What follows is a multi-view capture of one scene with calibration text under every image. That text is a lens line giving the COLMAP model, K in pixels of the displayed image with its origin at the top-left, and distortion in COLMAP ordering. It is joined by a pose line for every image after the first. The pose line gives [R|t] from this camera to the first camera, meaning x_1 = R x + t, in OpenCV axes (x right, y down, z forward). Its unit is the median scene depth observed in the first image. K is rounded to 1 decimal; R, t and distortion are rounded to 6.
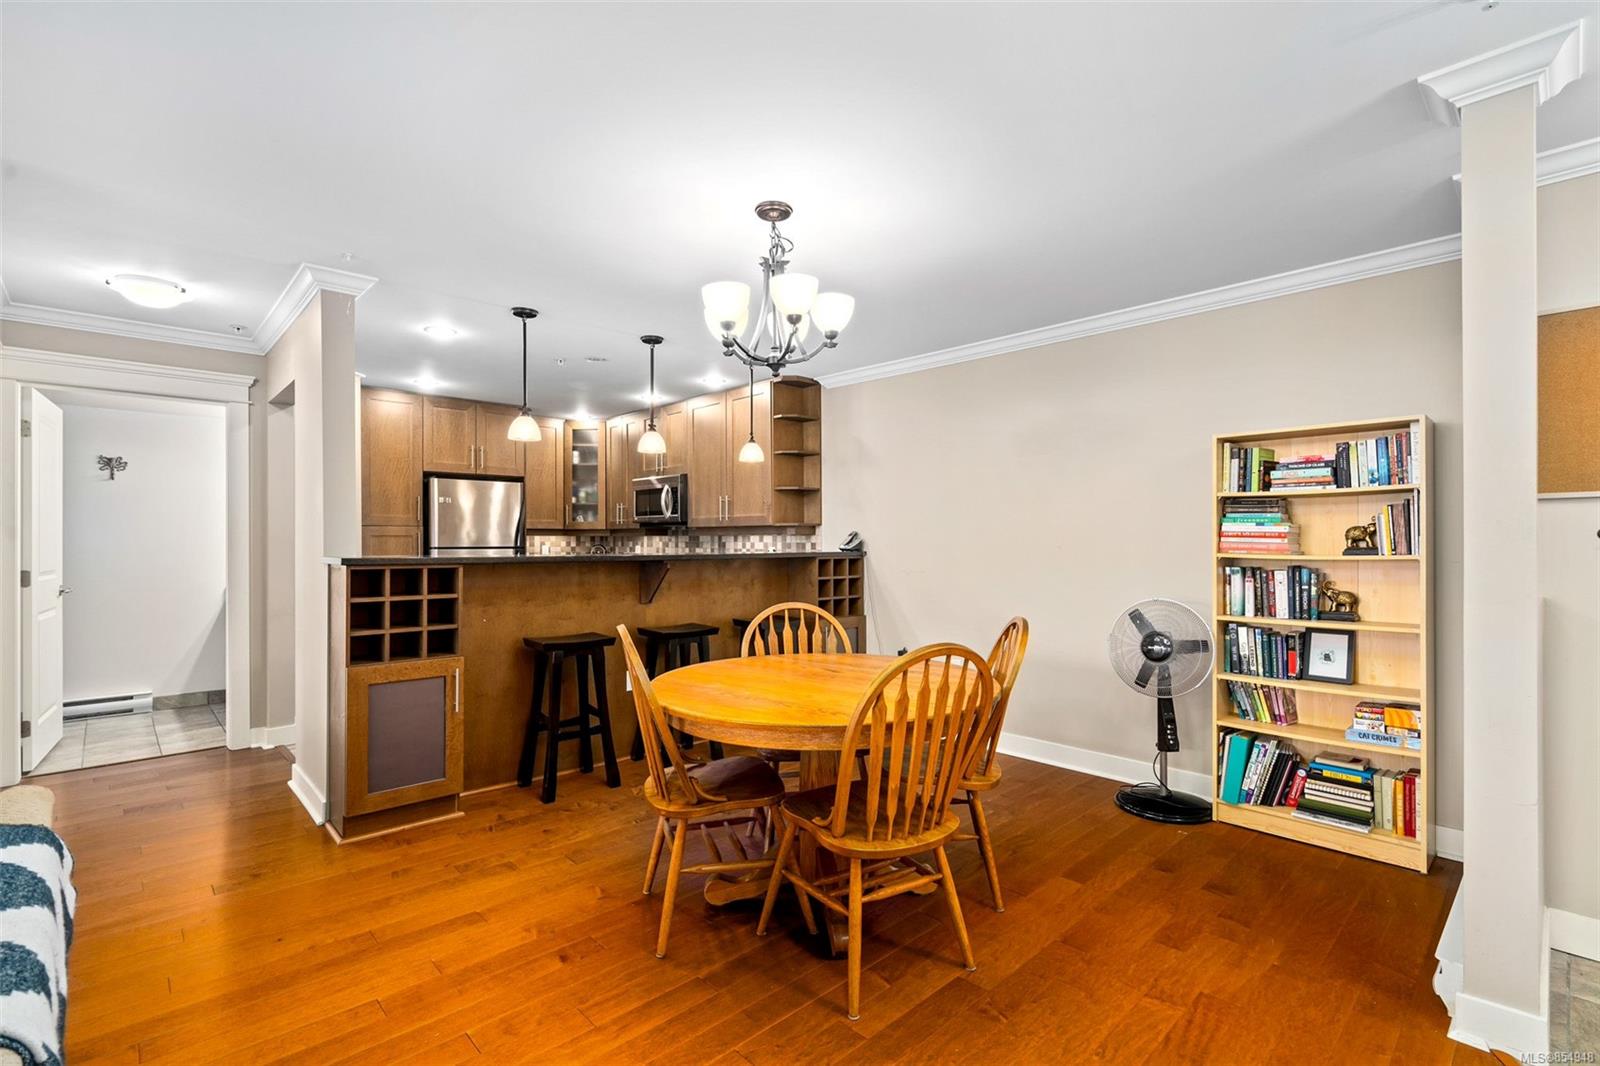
lens RADIAL K [[739.8, 0, 799.5], [0, 739.8, 547.5], [0, 0, 1]] dist [-0.002614, 0.000062]
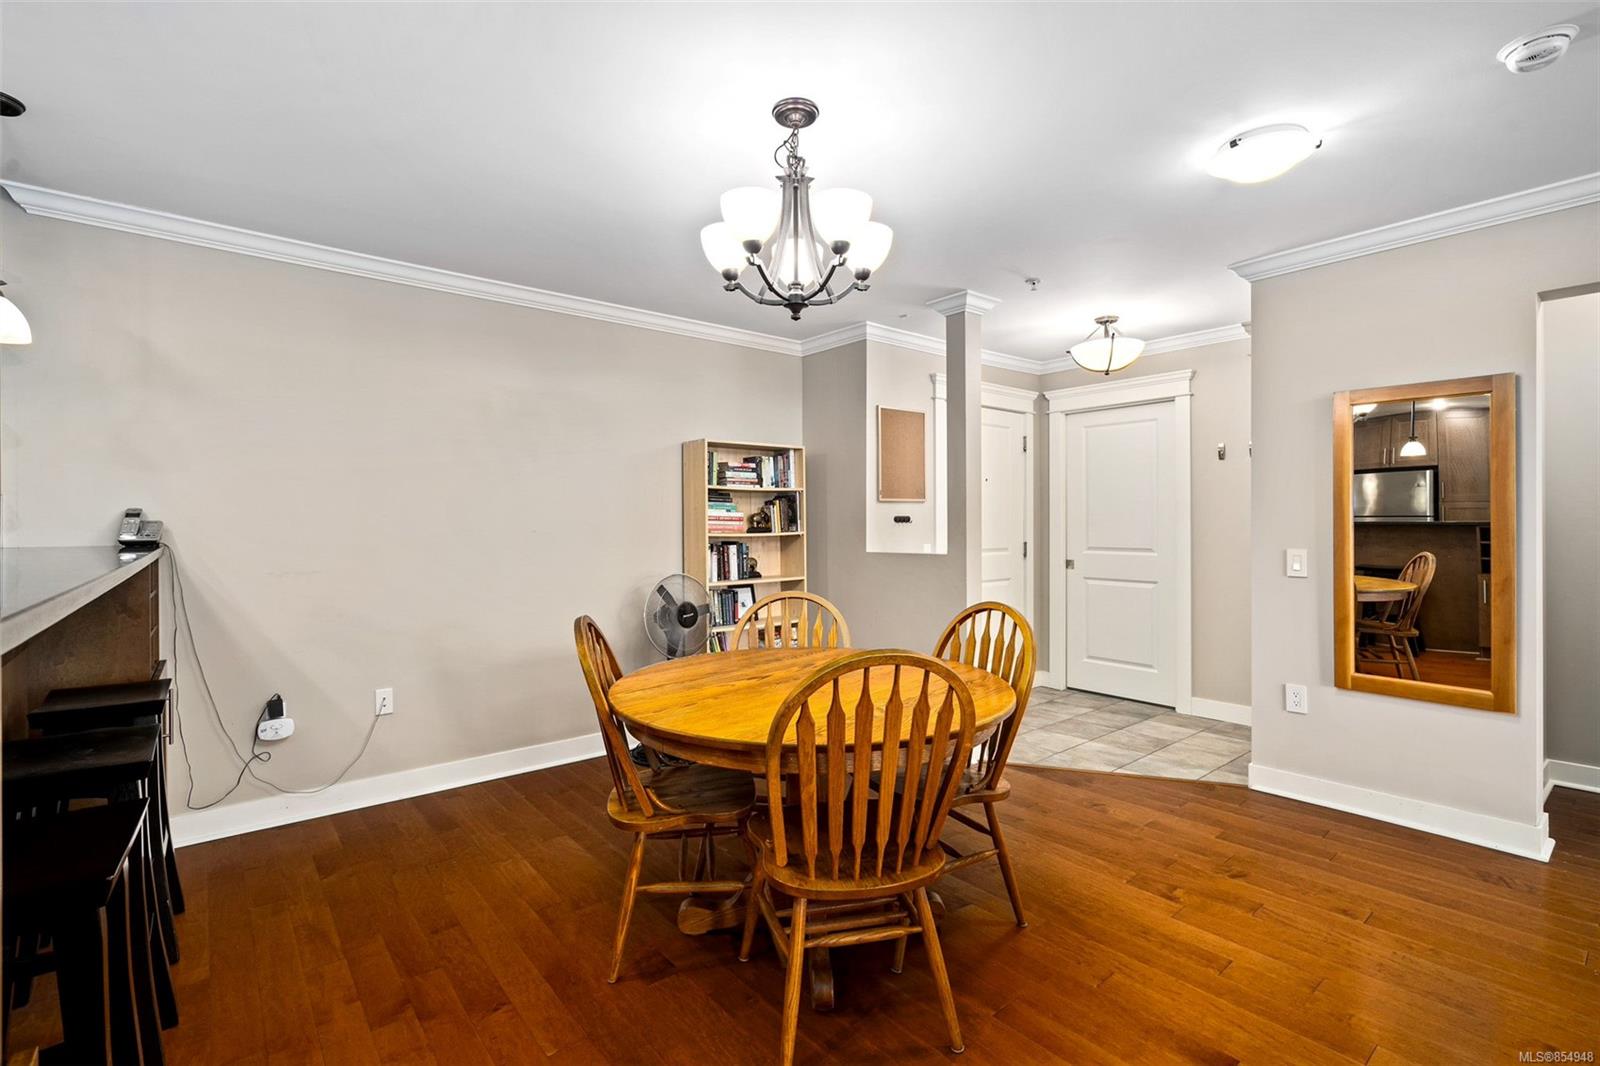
lens RADIAL K [[722.7, 0, 828.8], [0, 722.7, 528.6], [0, 0, 1]] dist [-0.000314, 0.000030]
pose [[0.037867, -0.008452, 0.999247, -0.685597], [0.003678, 0.999959, 0.008318, -0.009934], [-0.999276, 0.003360, 0.037896, 0.789449]]
